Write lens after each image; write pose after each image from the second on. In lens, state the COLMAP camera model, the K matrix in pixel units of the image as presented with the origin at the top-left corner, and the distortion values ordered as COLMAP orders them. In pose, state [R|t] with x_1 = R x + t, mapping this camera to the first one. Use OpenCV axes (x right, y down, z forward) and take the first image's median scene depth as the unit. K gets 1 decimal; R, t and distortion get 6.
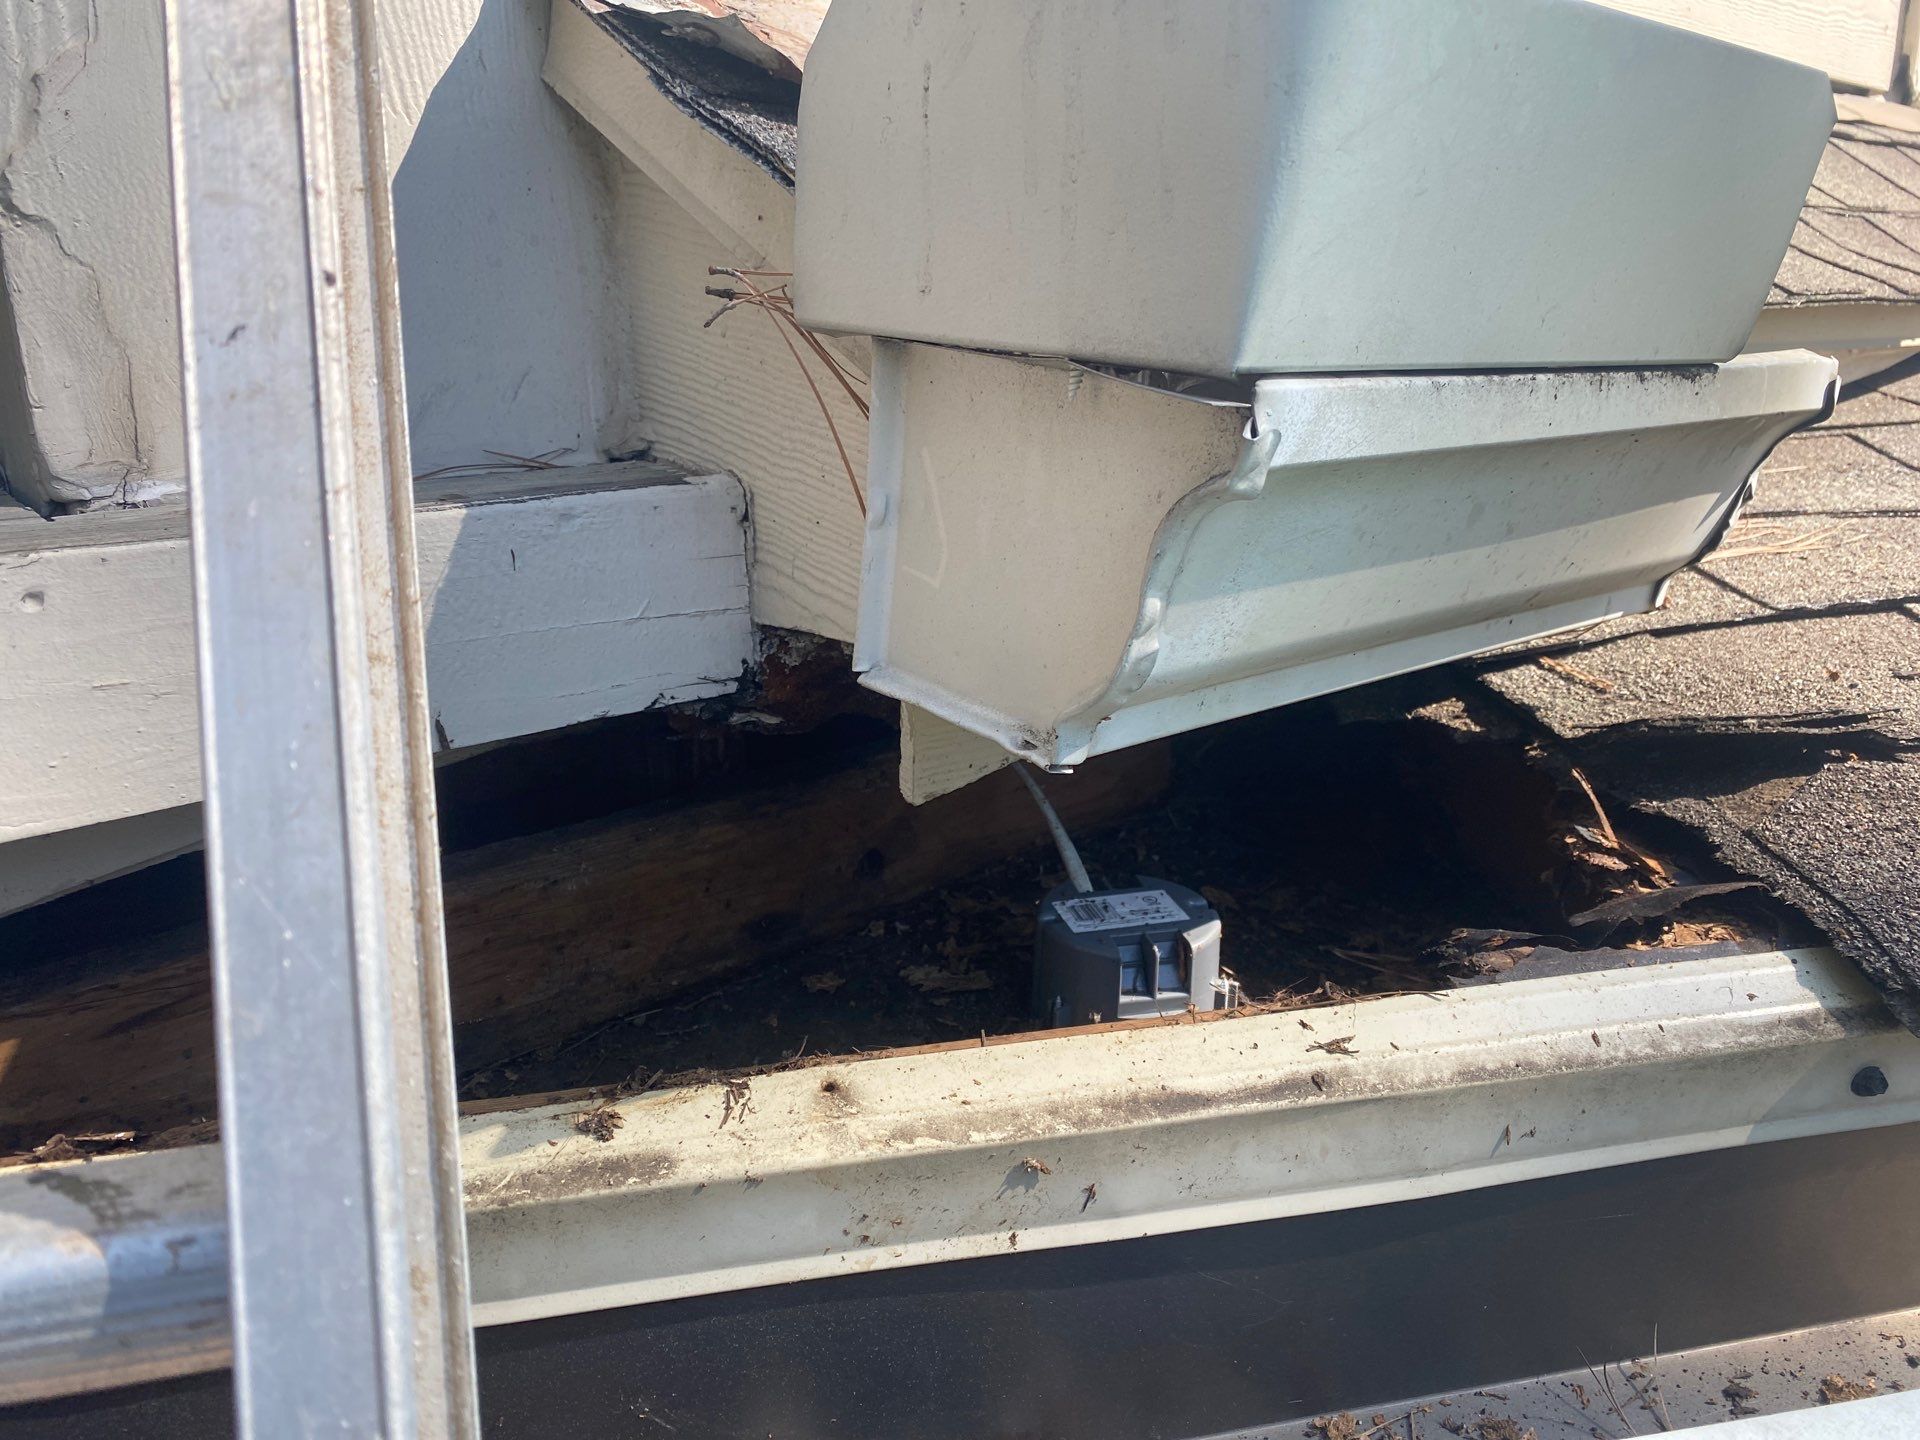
lens RADIAL K [[1465.7, 0, 978.7], [0, 1465.7, 711.8], [0, 0, 1]] dist [0.034047, -0.042894]
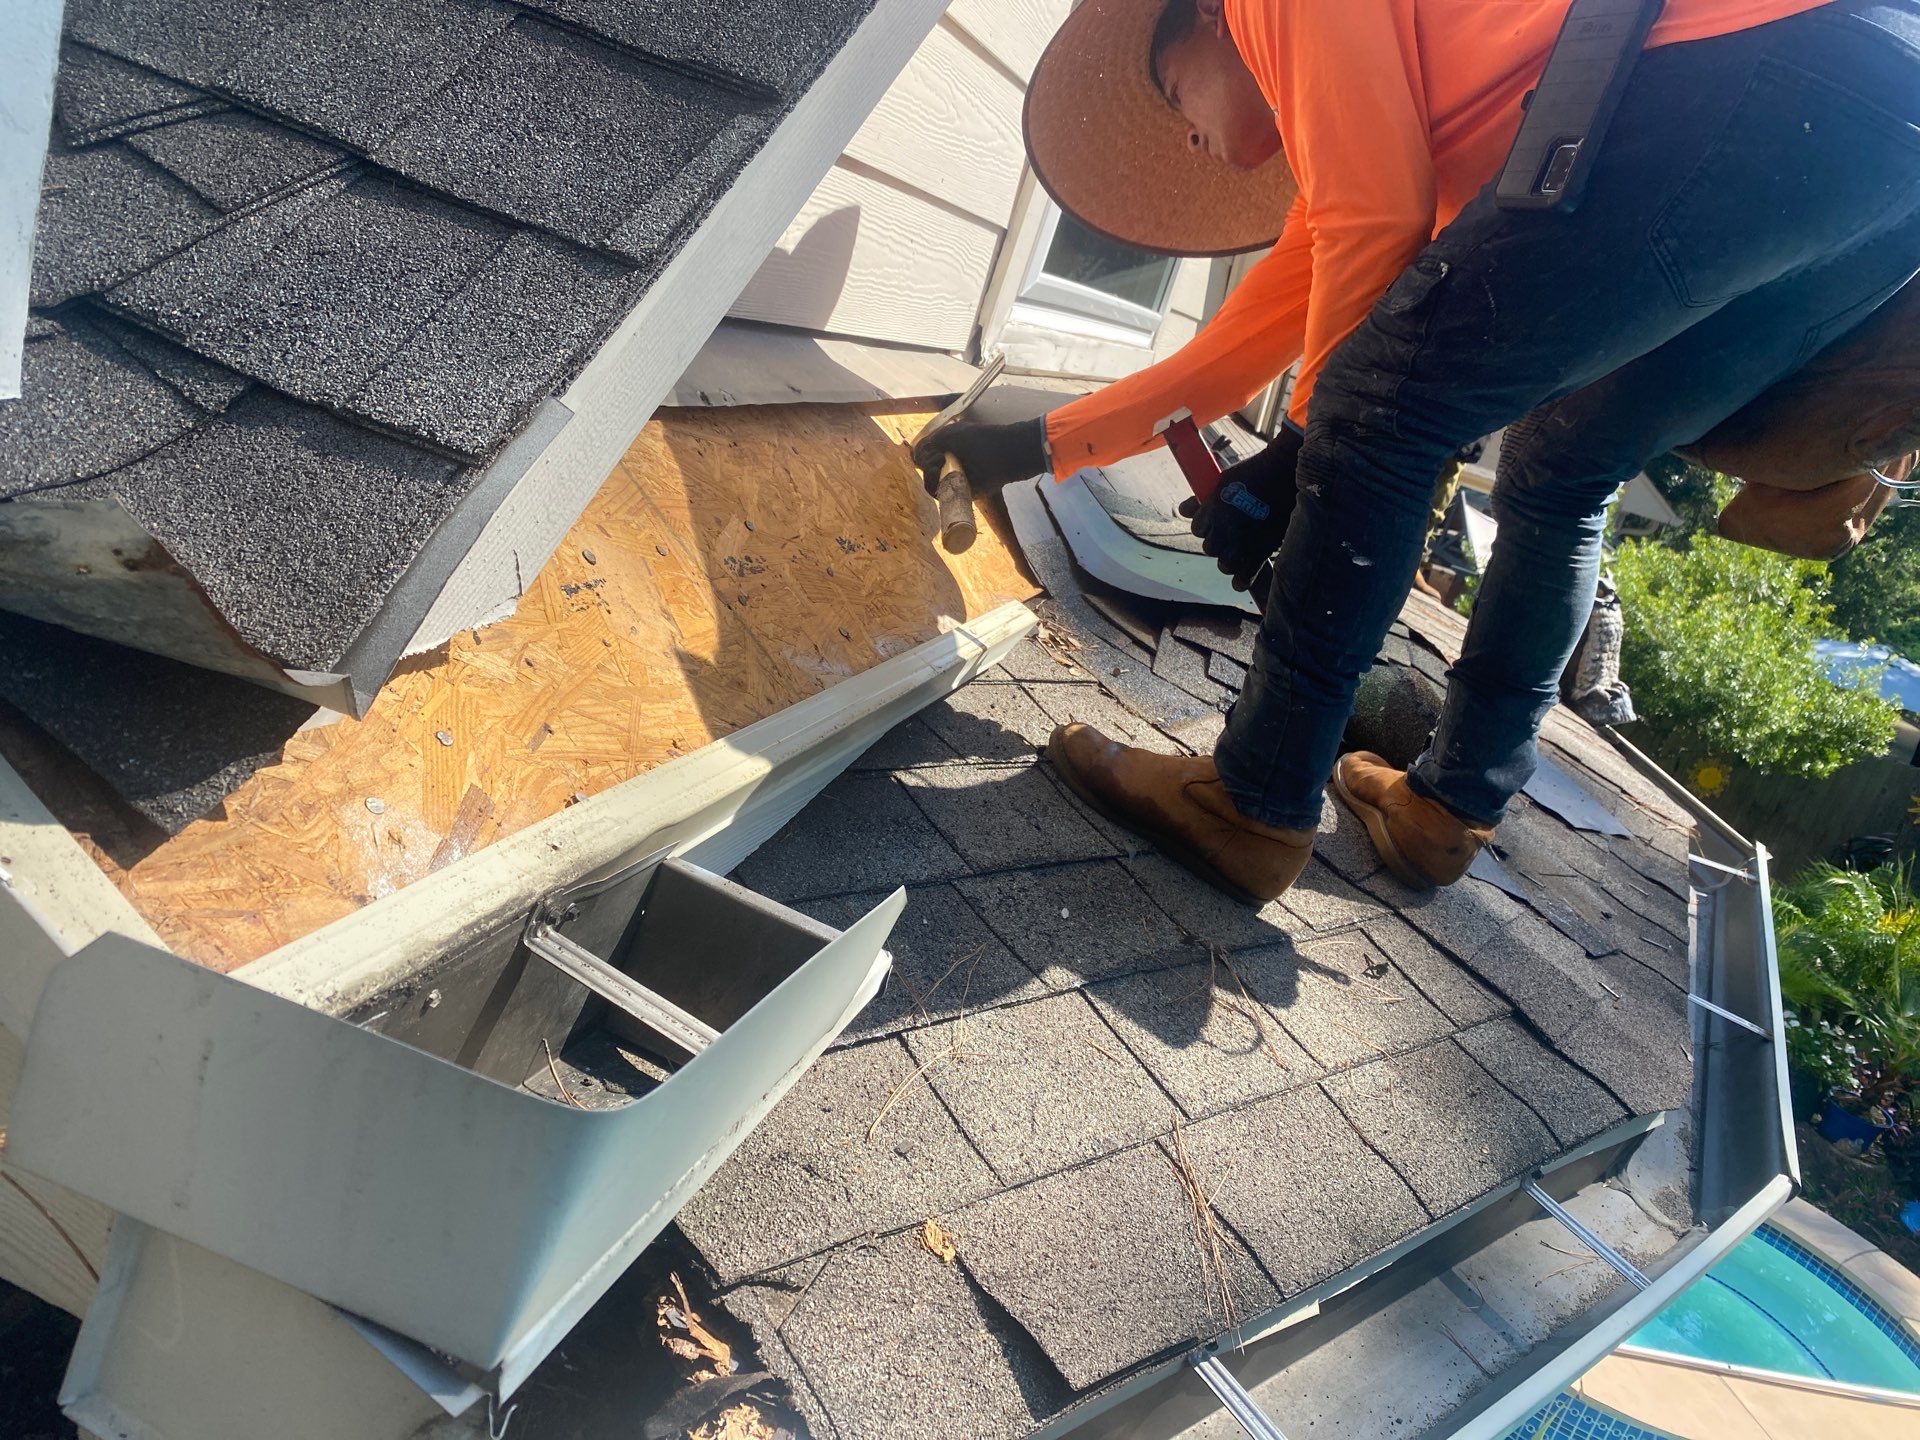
lens RADIAL K [[1465.7, 0, 968.3], [0, 1465.7, 702.1], [0, 0, 1]] dist [0.034047, -0.042894]
pose [[0.815377, 0.097397, 0.570679, -0.191535], [-0.146032, 0.988473, 0.039946, -0.618397], [-0.560210, -0.115908, 0.820201, -0.167161]]
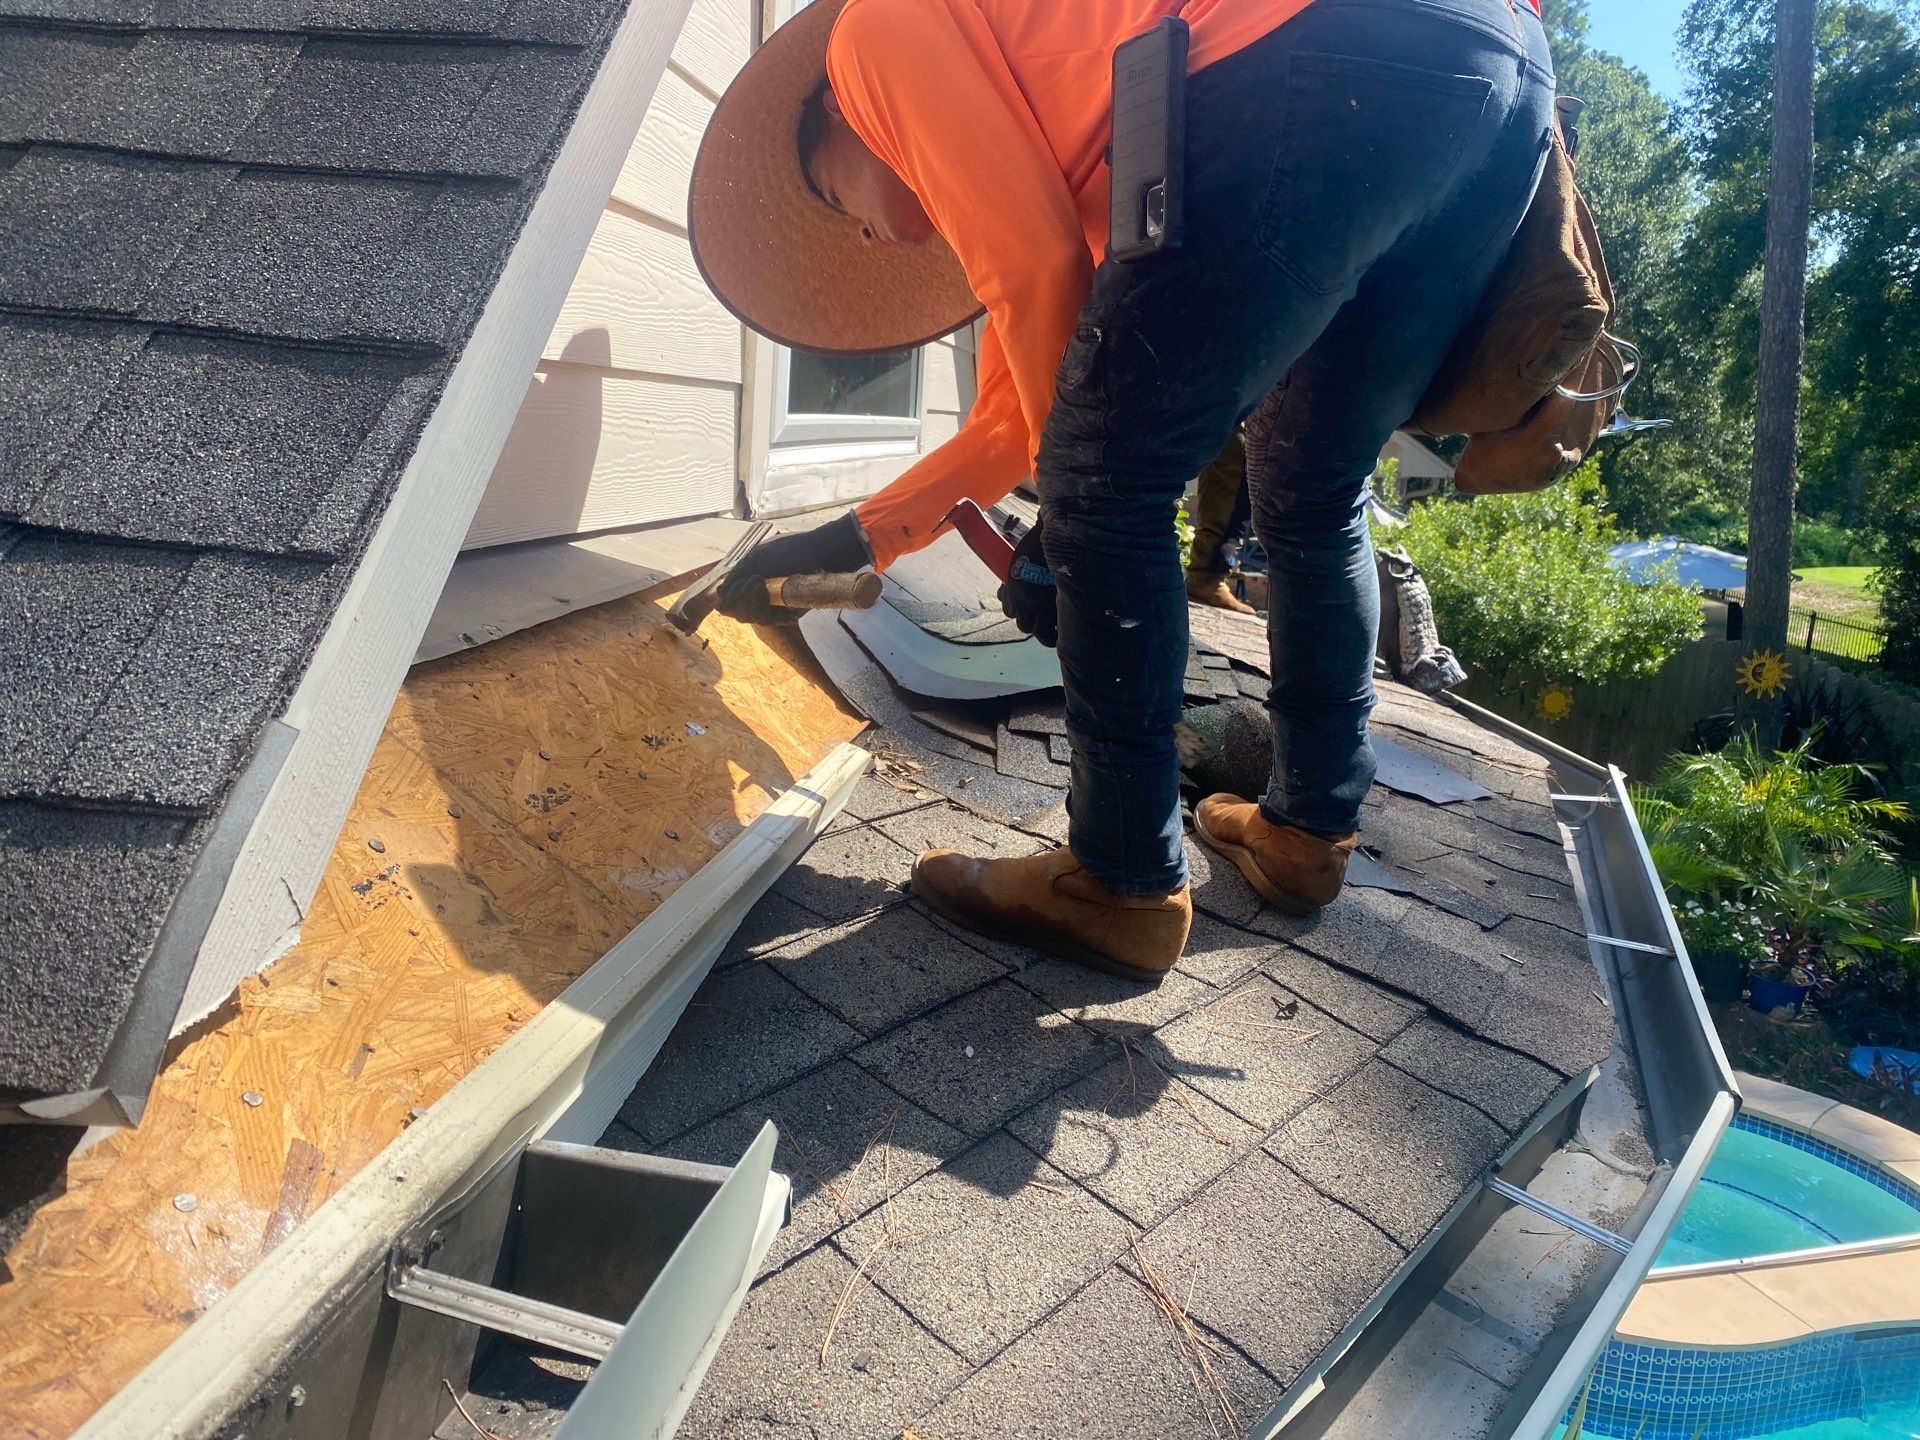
lens RADIAL K [[1465.7, 0, 961.1], [0, 1465.7, 705.5], [0, 0, 1]] dist [0.034047, -0.042894]
pose [[0.764991, -0.077223, 0.639395, -0.120570], [0.124171, 0.991844, -0.028771, -0.684924], [-0.631958, 0.101404, 0.768340, -0.171259]]
